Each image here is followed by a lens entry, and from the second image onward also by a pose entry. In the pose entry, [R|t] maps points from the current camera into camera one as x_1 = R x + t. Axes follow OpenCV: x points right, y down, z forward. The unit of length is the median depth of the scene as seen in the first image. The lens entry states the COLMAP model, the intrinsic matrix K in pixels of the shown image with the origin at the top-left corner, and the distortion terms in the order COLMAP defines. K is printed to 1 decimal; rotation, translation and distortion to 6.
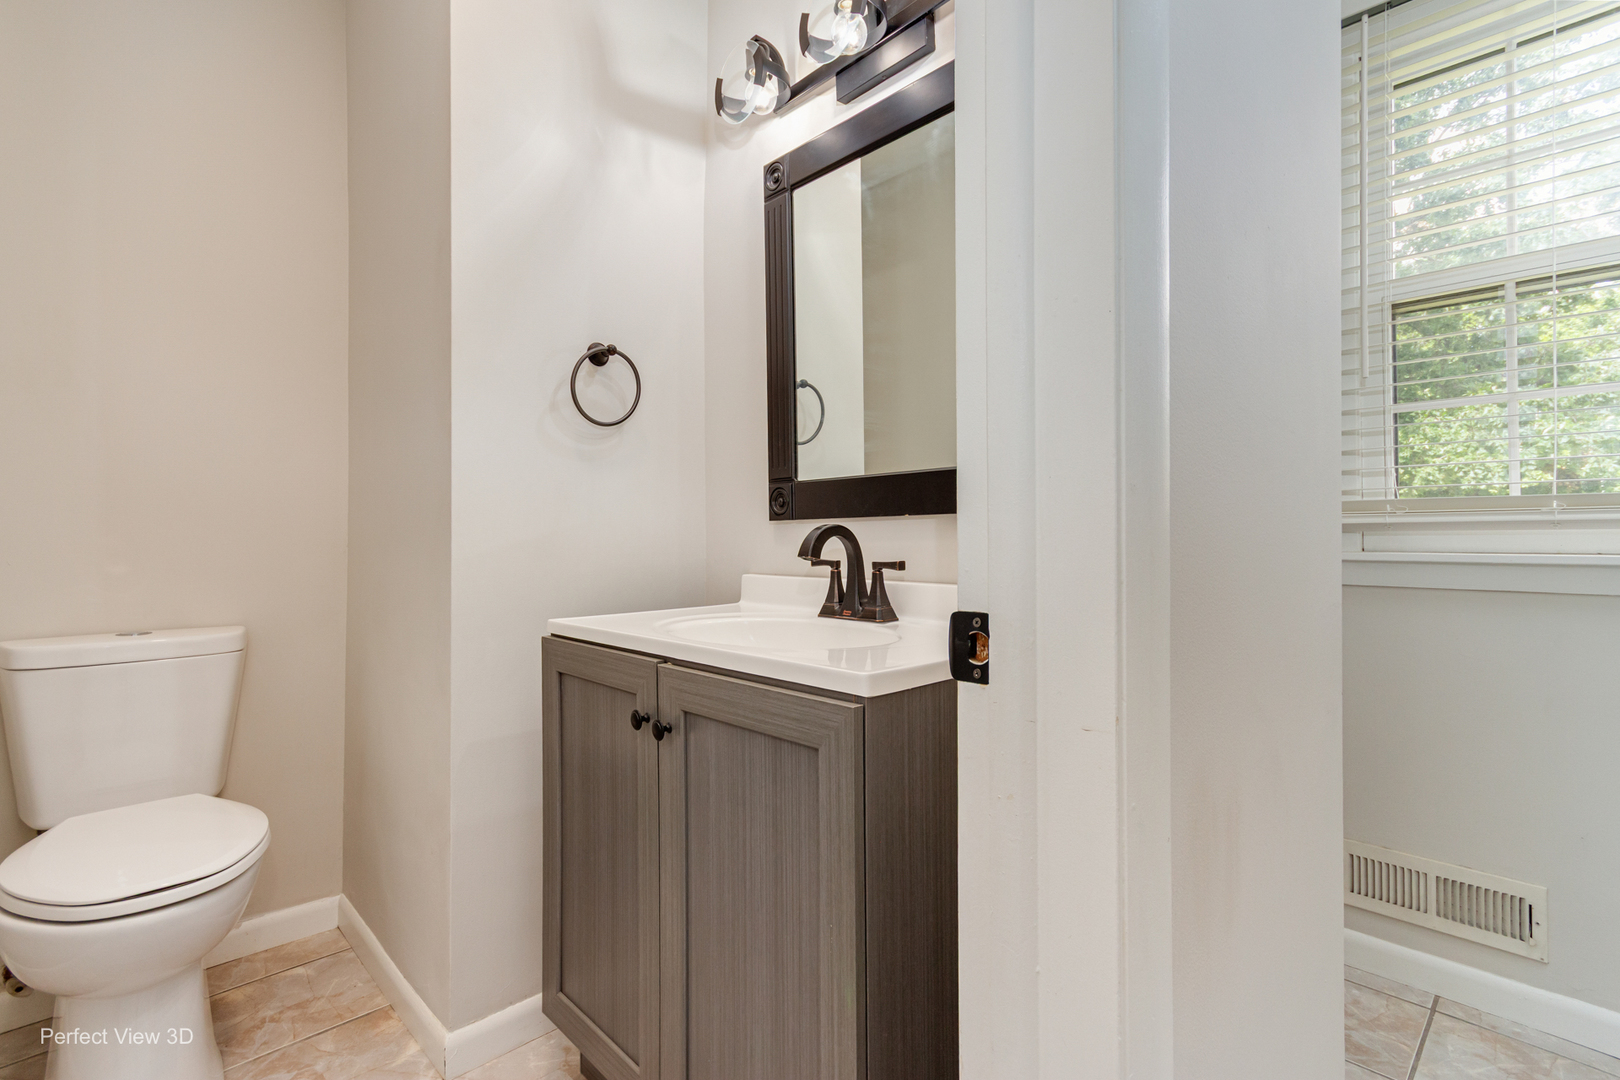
lens RADIAL K [[748.0, 0, 812.3], [0, 748.0, 529.5], [0, 0, 1]] dist [0.011622, -0.000298]
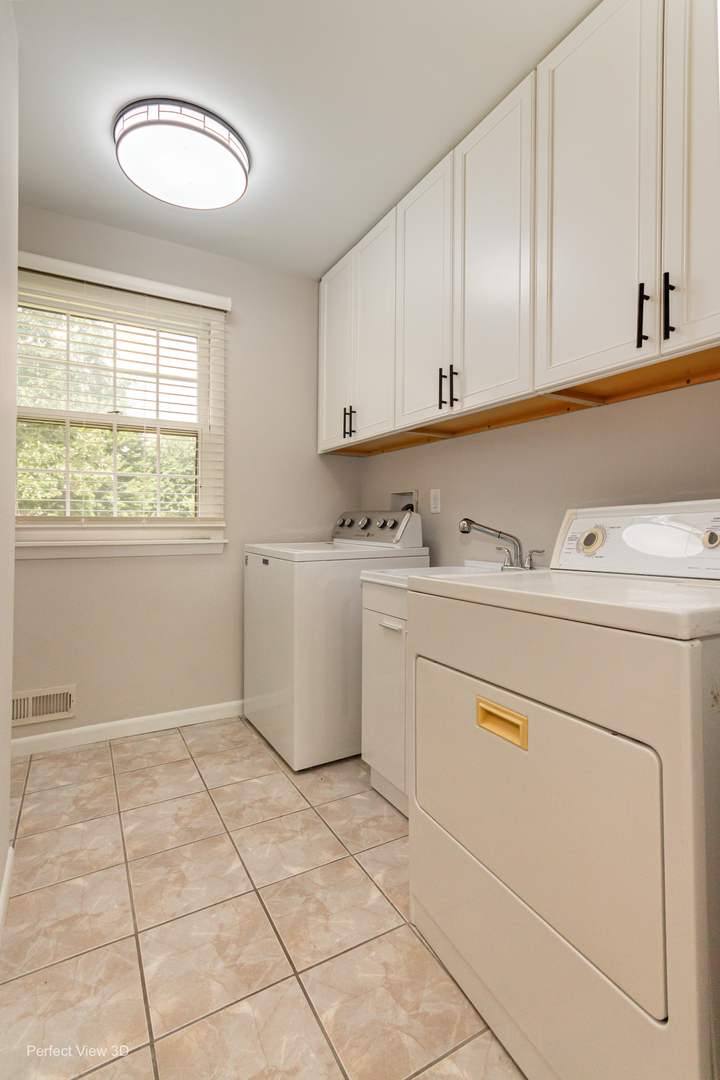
lens RADIAL K [[498.6, 0, 361.8], [0, 498.6, 528.3], [0, 0, 1]] dist [0.011622, -0.000298]
pose [[0.252194, 0.000845, 0.967676, -0.276277], [-0.016950, 0.999850, 0.003545, -0.023930], [-0.967528, -0.017296, 0.252171, -0.210833]]
